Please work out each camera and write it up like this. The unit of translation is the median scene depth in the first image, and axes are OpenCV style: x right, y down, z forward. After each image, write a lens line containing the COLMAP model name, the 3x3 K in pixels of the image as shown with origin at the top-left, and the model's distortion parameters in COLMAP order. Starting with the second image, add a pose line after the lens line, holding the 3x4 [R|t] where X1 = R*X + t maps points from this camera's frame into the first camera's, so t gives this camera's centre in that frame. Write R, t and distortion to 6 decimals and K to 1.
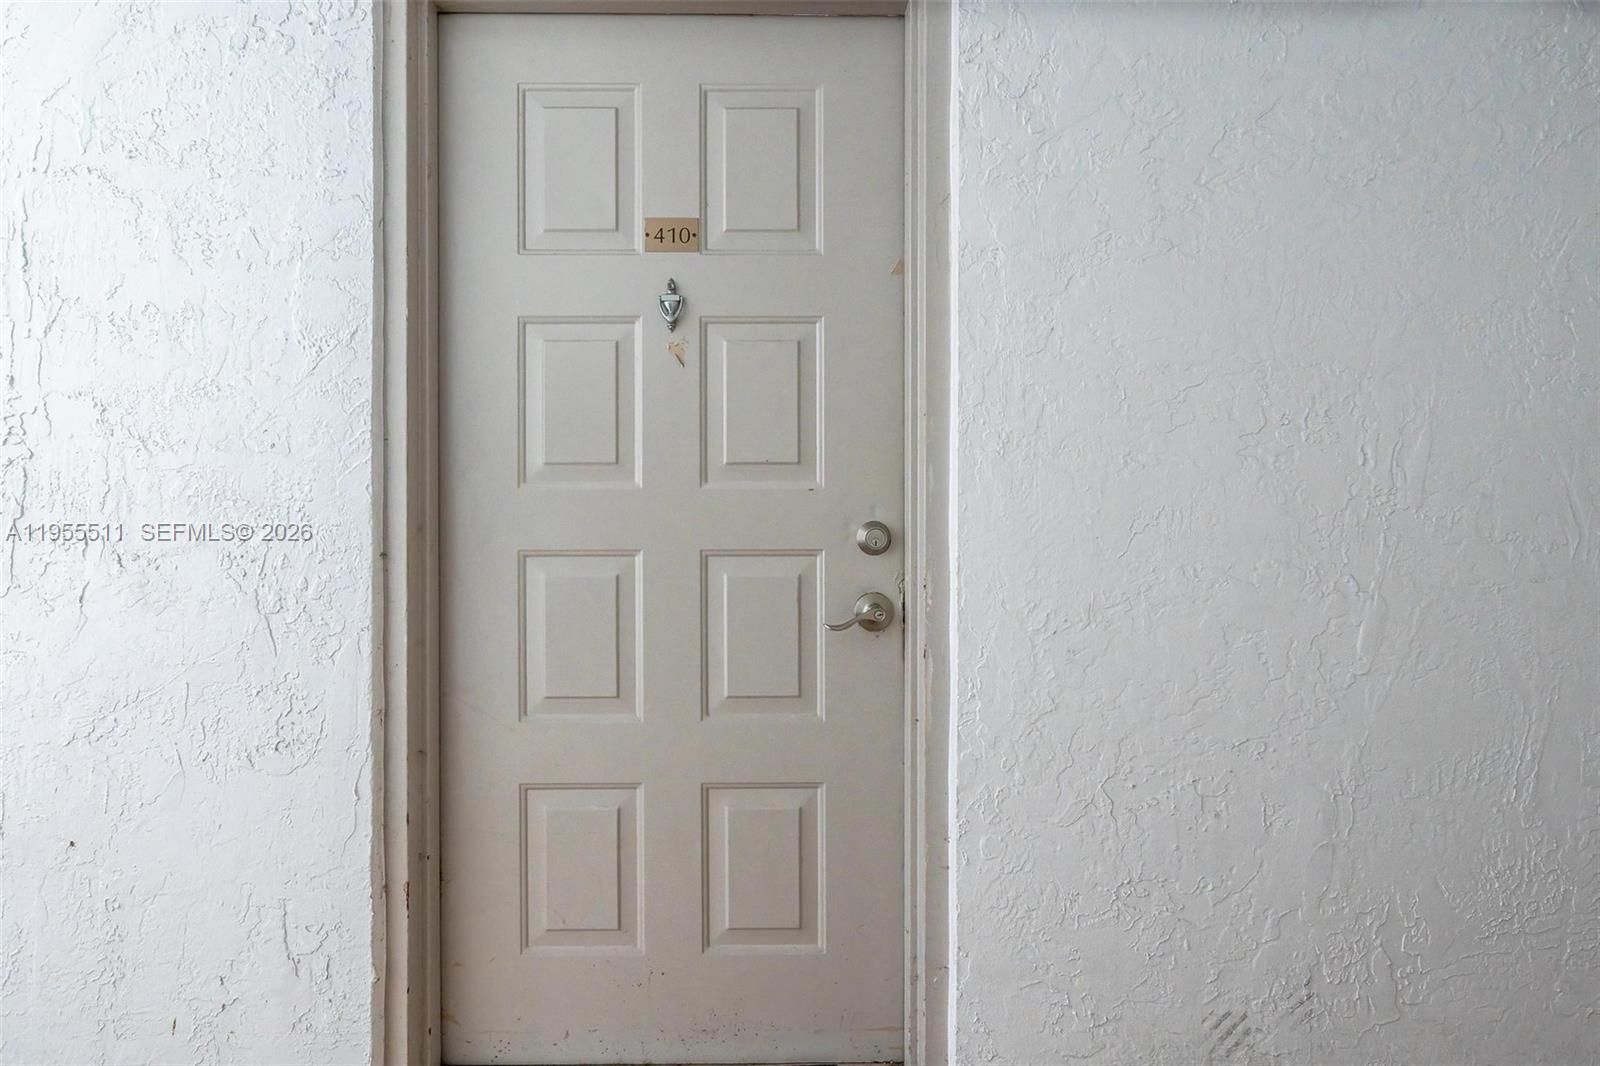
lens RADIAL K [[732.7, 0, 798.1], [0, 732.7, 514.3], [0, 0, 1]] dist [-0.000106, 0.000447]
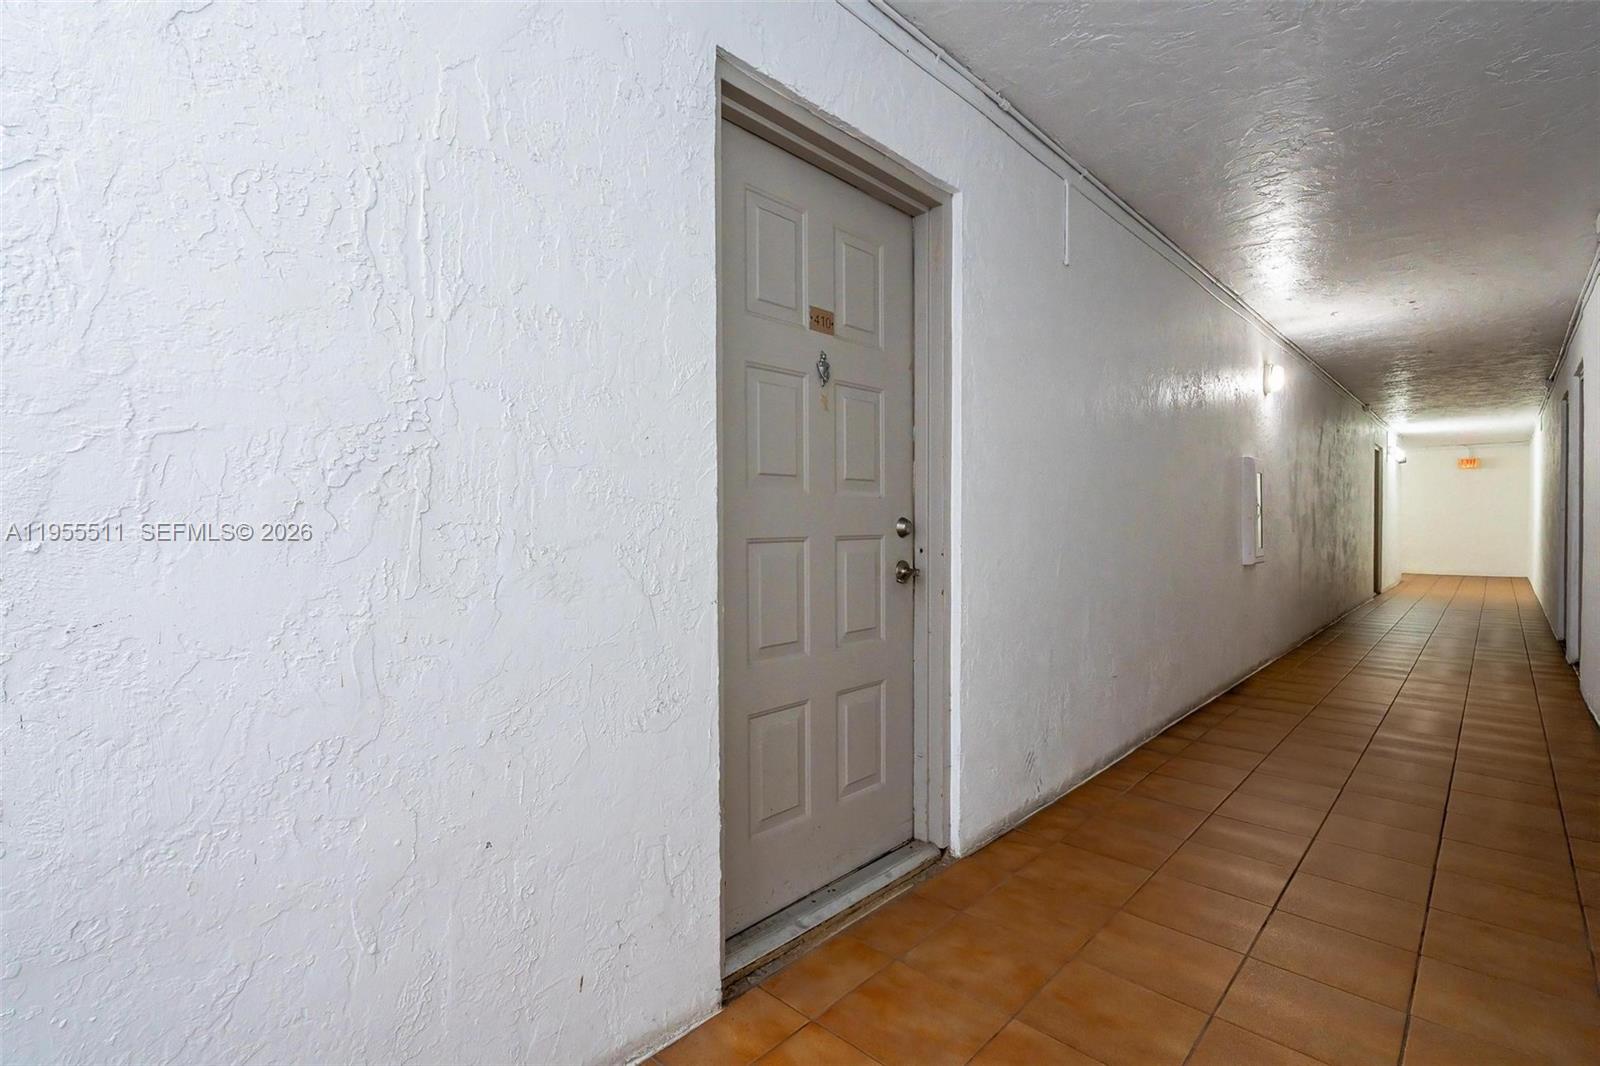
lens RADIAL K [[732.7, 0, 798.1], [0, 732.7, 514.3], [0, 0, 1]] dist [-0.000106, 0.000447]
pose [[0.694234, 0.005011, 0.719732, -1.386470], [-0.006679, 0.999978, -0.000520, 0.005216], [-0.719718, -0.004446, 0.694252, 0.023342]]
